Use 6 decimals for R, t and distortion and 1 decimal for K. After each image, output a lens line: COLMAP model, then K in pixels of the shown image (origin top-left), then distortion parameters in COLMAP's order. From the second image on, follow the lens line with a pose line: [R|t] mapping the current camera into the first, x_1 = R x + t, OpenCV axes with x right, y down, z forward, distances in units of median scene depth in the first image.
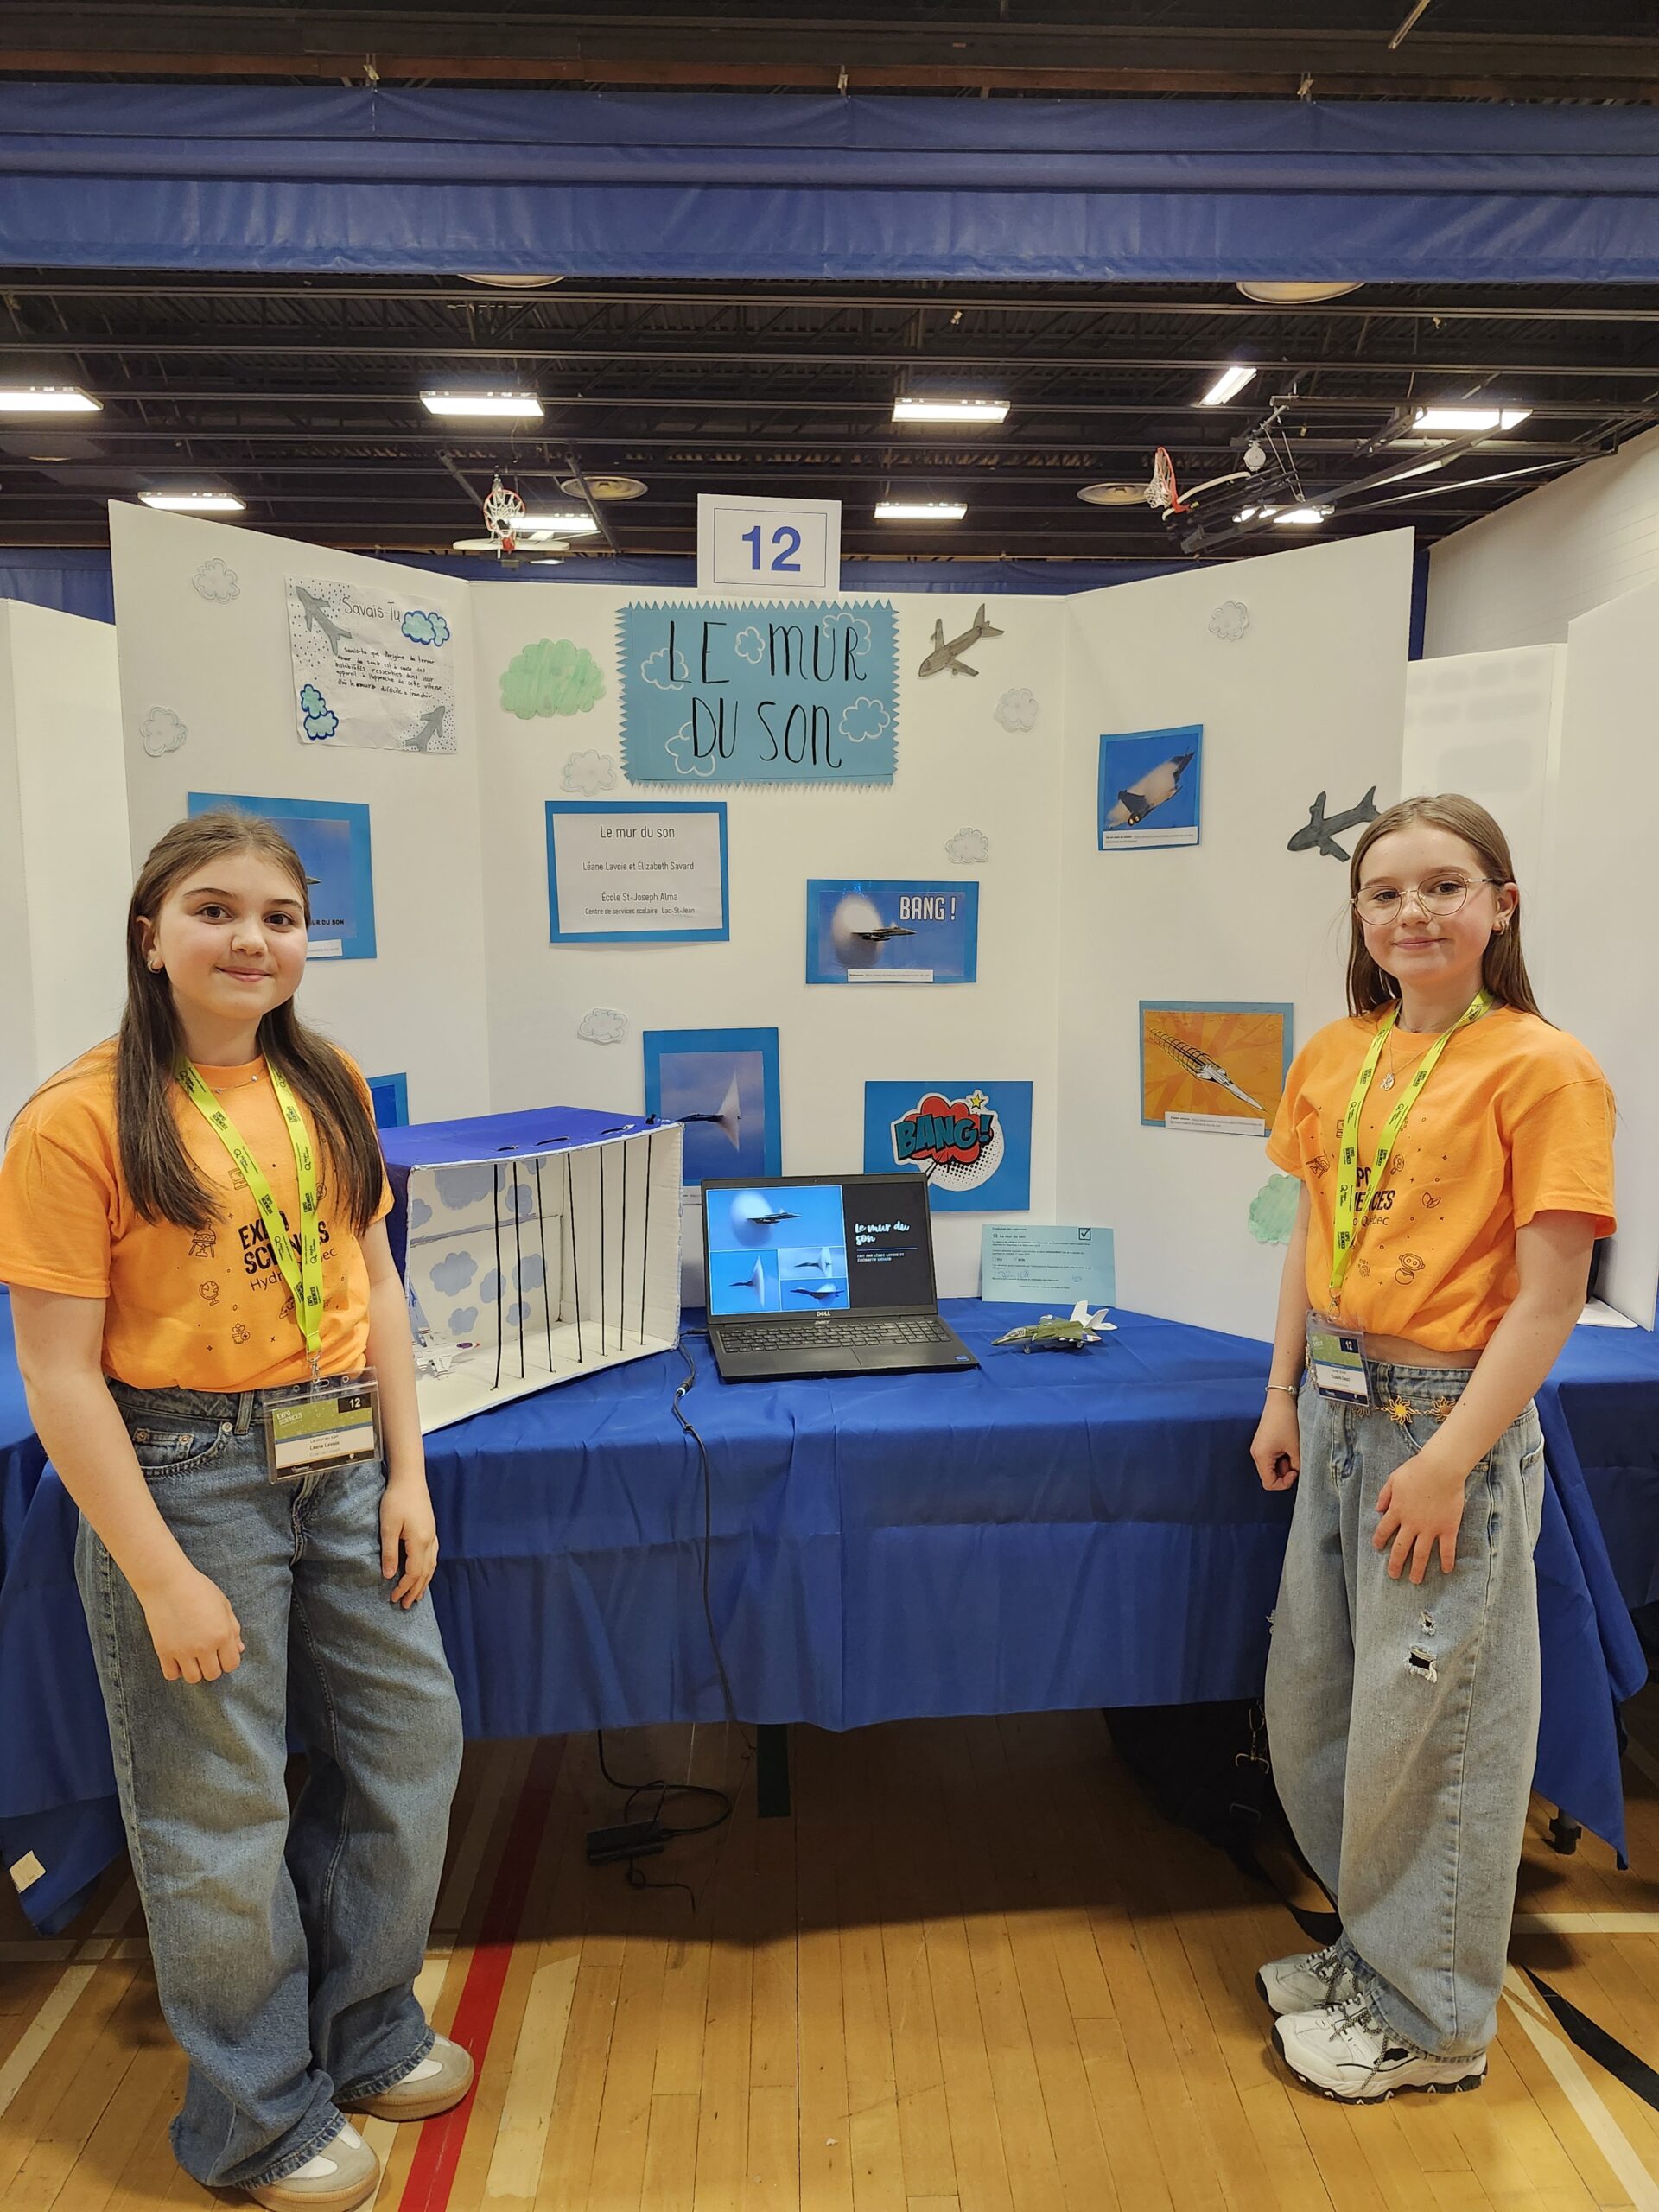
lens RADIAL K [[1506.4, 0, 836.8], [0, 1506.4, 1129.5], [0, 0, 1]] dist [0.052952, -0.047472]
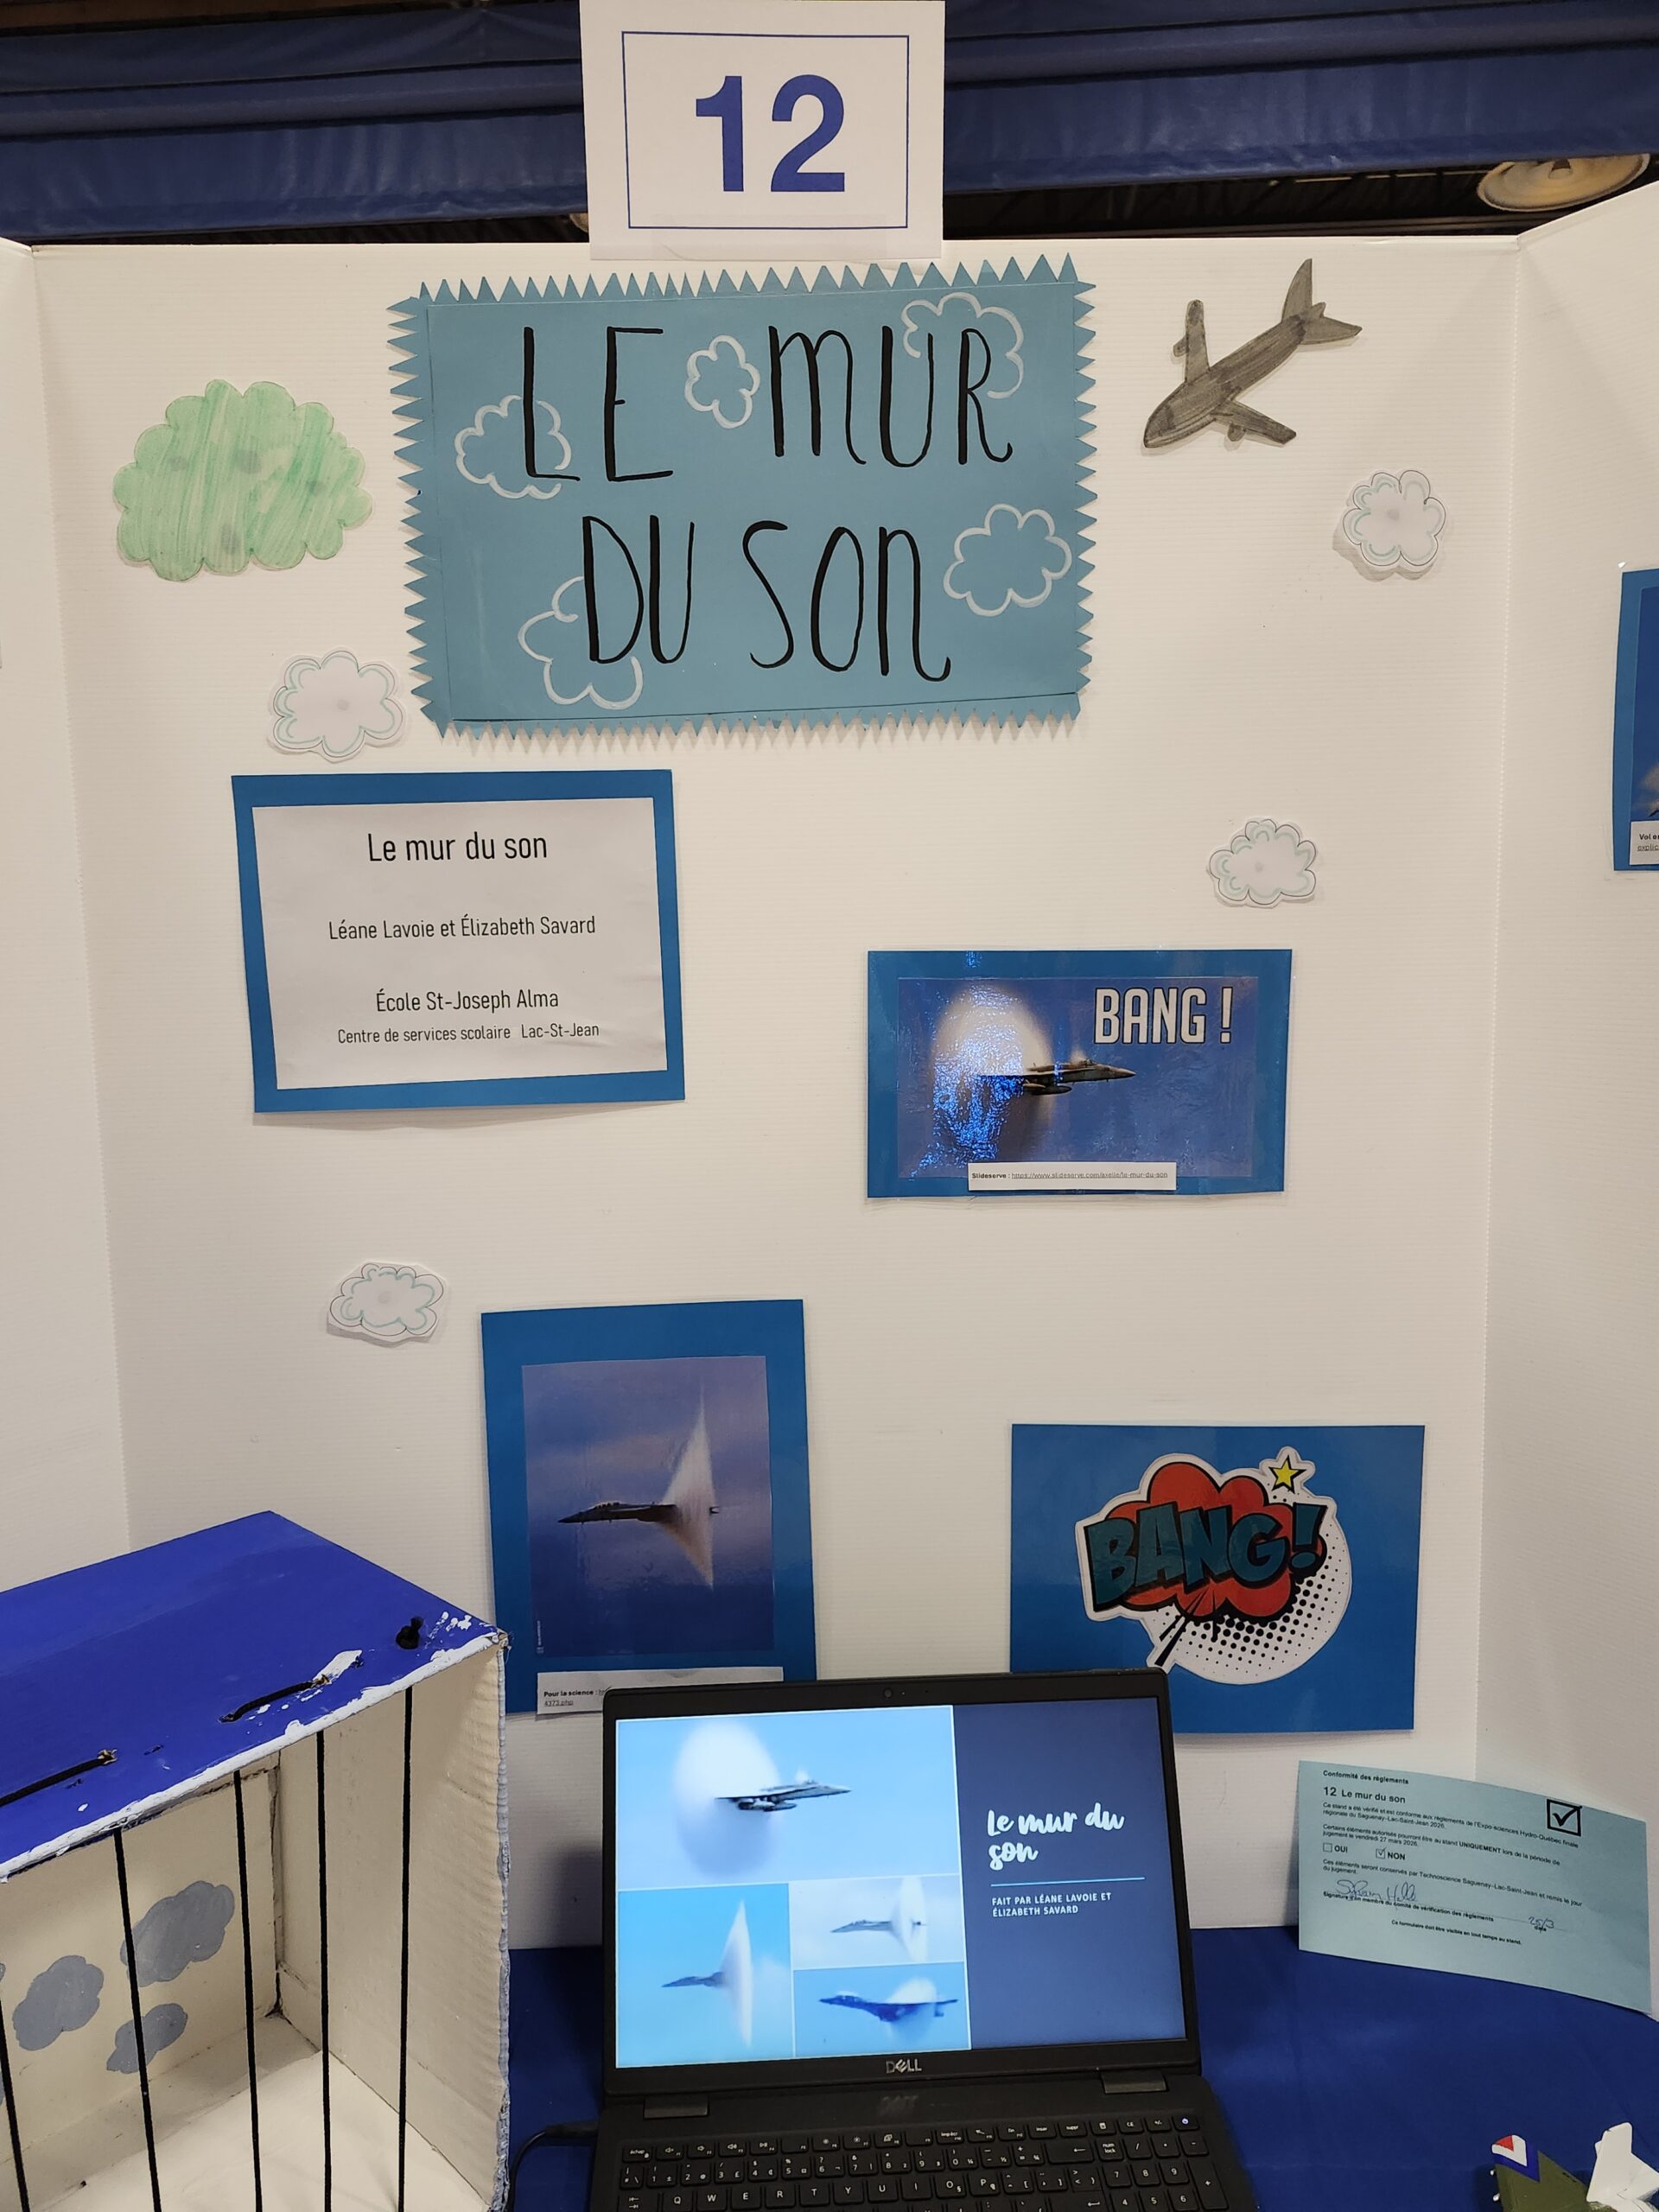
lens RADIAL K [[1628.0, 0, 829.5], [0, 1628.0, 1106.0], [0, 0, 1]] dist [0.050009, -0.063778]
pose [[0.993744, -0.001126, -0.111680, 0.019440], [-0.002004, 0.999608, -0.027913, -0.111115], [0.111667, 0.027962, 0.993352, 0.556478]]
